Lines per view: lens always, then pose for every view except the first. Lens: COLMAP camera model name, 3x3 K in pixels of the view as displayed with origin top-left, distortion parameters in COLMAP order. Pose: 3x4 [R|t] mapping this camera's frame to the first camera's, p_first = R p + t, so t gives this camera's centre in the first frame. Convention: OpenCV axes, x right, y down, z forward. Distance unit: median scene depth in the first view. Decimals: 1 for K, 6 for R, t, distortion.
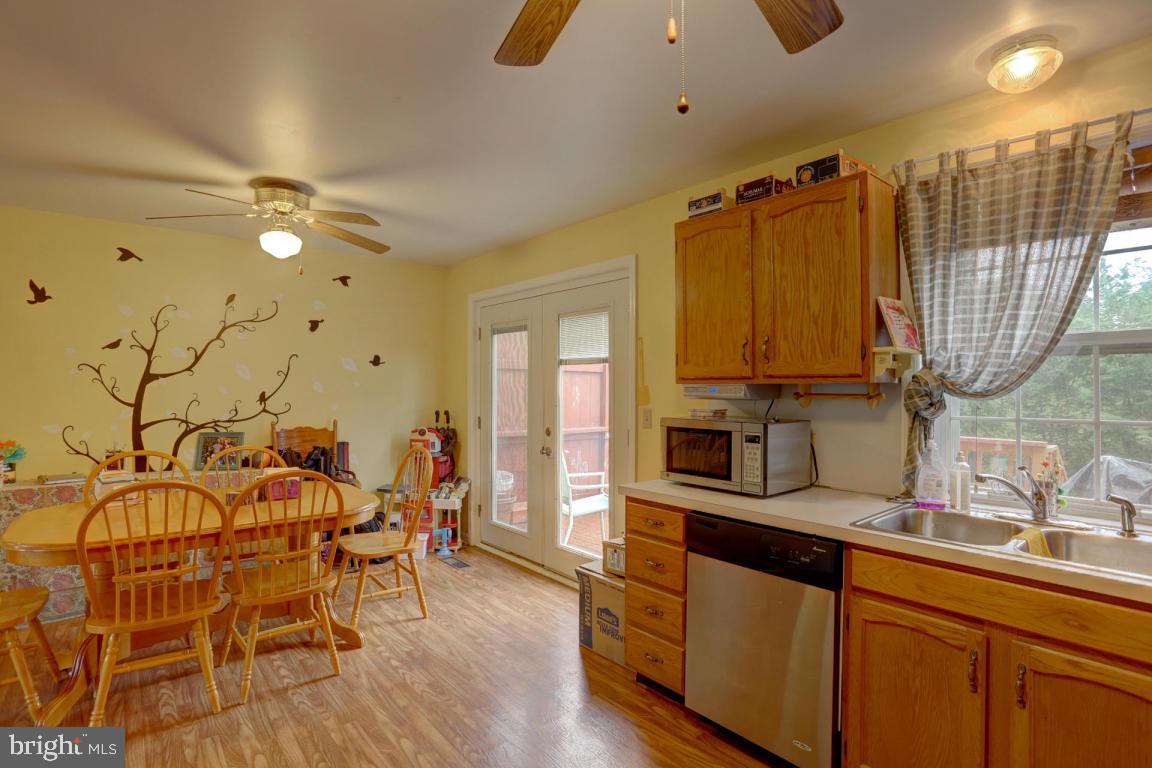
lens RADIAL K [[567.9, 0, 570.2], [0, 567.9, 386.1], [0, 0, 1]] dist [-0.070760, 0.032308]
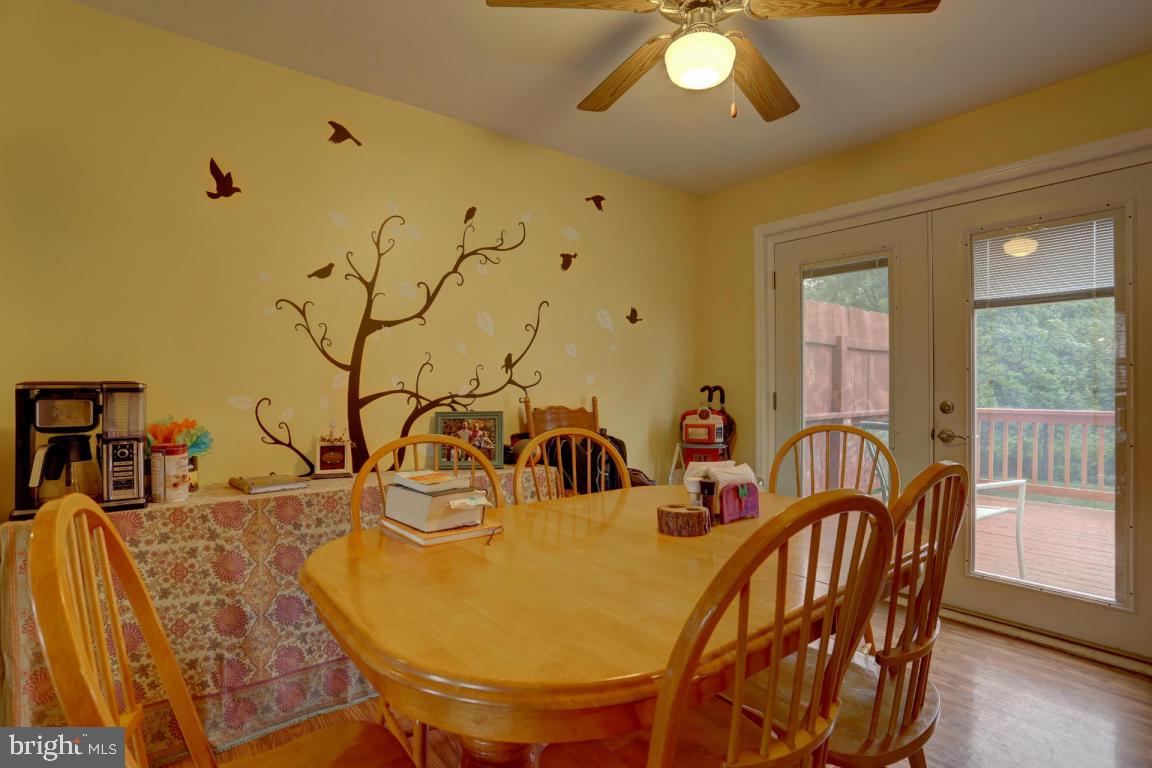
lens RADIAL K [[576.4, 0, 598.8], [0, 576.4, 385.4], [0, 0, 1]] dist [-0.076168, 0.043974]
pose [[0.999929, -0.004122, -0.011194, -0.468364], [0.004152, 0.999988, 0.002632, 0.051329], [0.011183, -0.002678, 0.999934, 0.322378]]
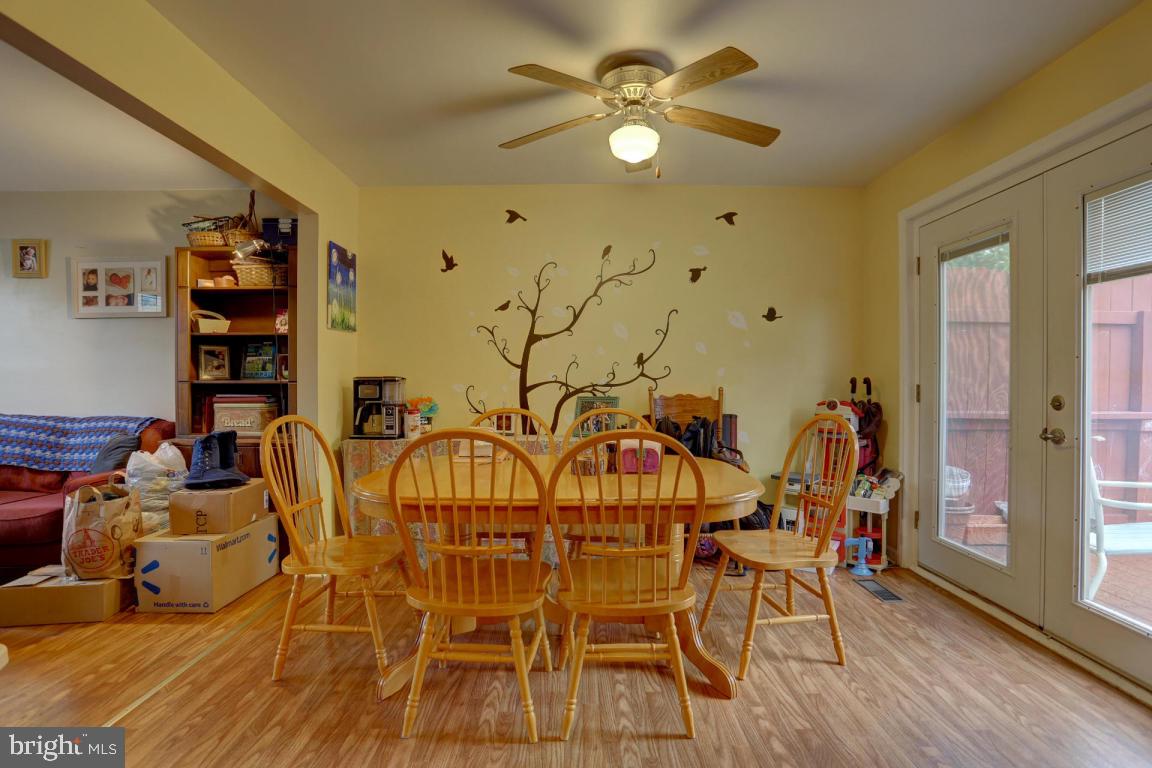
lens RADIAL K [[567.9, 0, 570.2], [0, 567.9, 386.1], [0, 0, 1]] dist [-0.070760, 0.032308]
pose [[0.768963, 0.003606, -0.639283, -0.066061], [0.007293, 0.999870, 0.014413, 0.052587], [0.639252, -0.015746, 0.768836, 0.253673]]
